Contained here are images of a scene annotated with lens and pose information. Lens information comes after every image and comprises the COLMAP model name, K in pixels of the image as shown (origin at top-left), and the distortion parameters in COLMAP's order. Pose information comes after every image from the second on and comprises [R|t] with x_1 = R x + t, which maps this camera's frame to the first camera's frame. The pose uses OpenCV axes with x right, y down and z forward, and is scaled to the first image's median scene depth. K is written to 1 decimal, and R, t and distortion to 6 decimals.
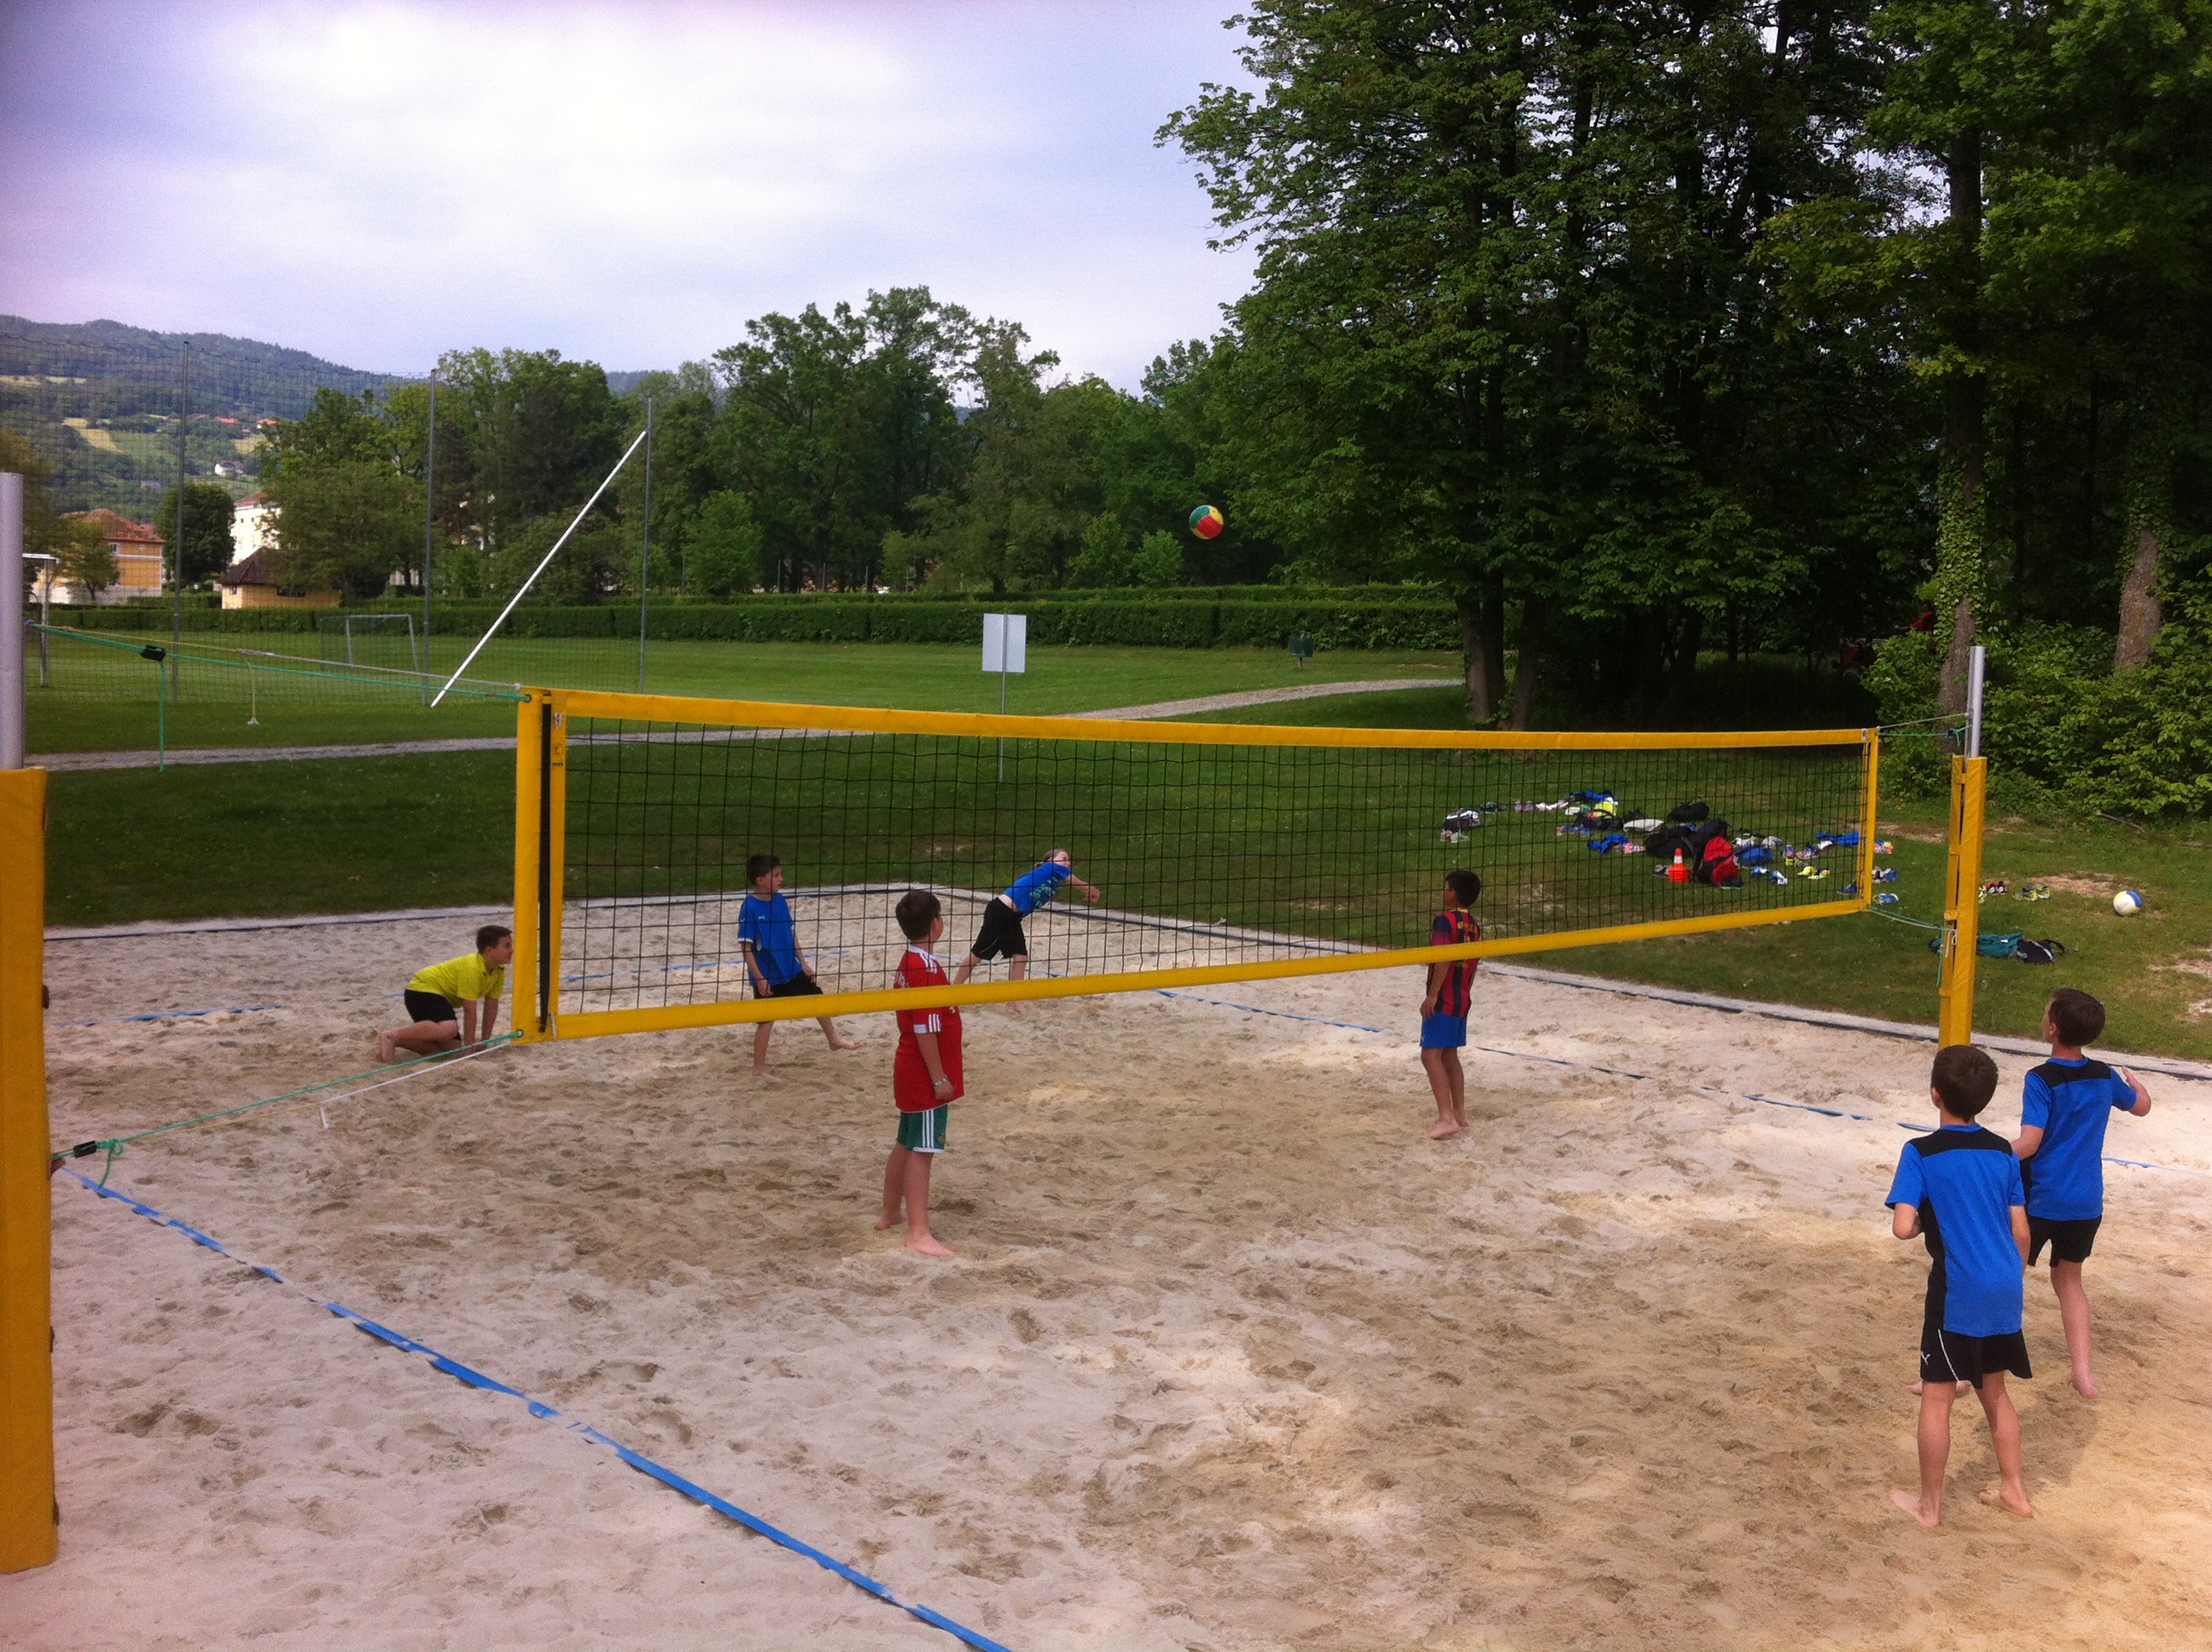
lens RADIAL K [[2233.3, 0, 1050.9], [0, 2233.3, 826.3], [0, 0, 1]] dist [0.083268, -0.465972]
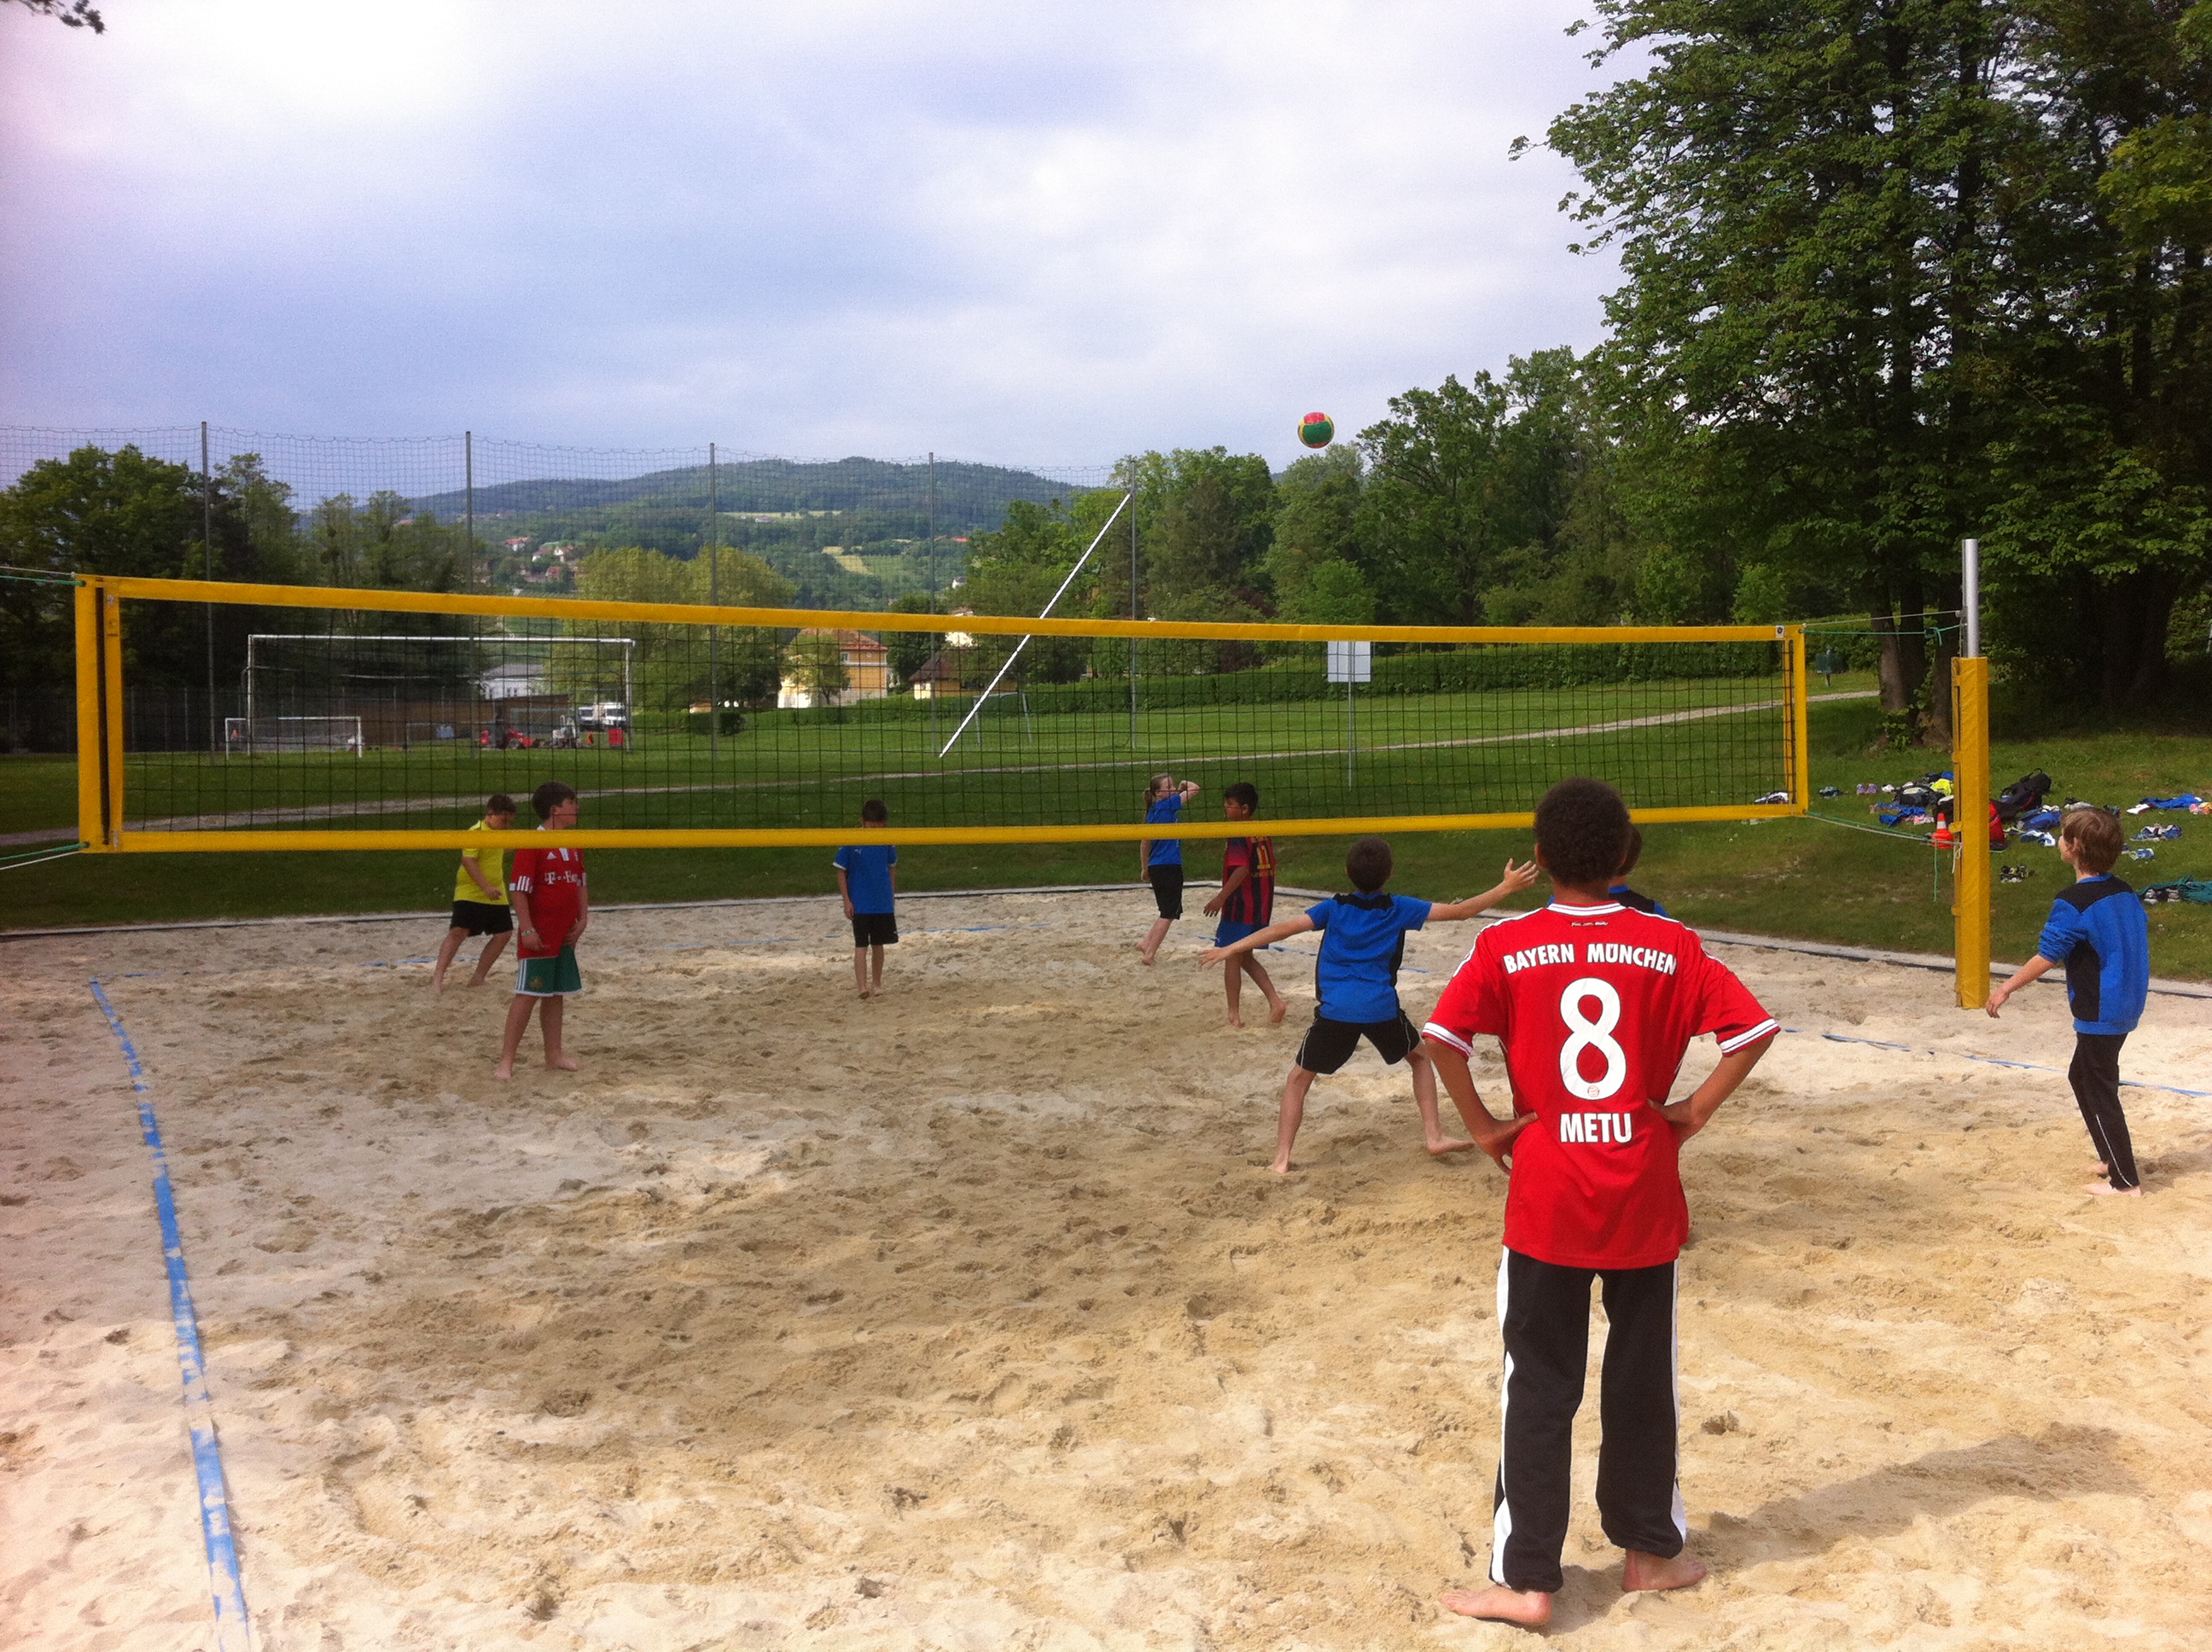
lens RADIAL K [[2233.3, 0, 1050.9], [0, 2233.3, 826.3], [0, 0, 1]] dist [0.083268, -0.465972]
pose [[0.926052, -0.031351, -0.376091, 0.100489], [0.012988, 0.998601, -0.051263, 0.020421], [0.377172, 0.042588, 0.925163, 0.000403]]
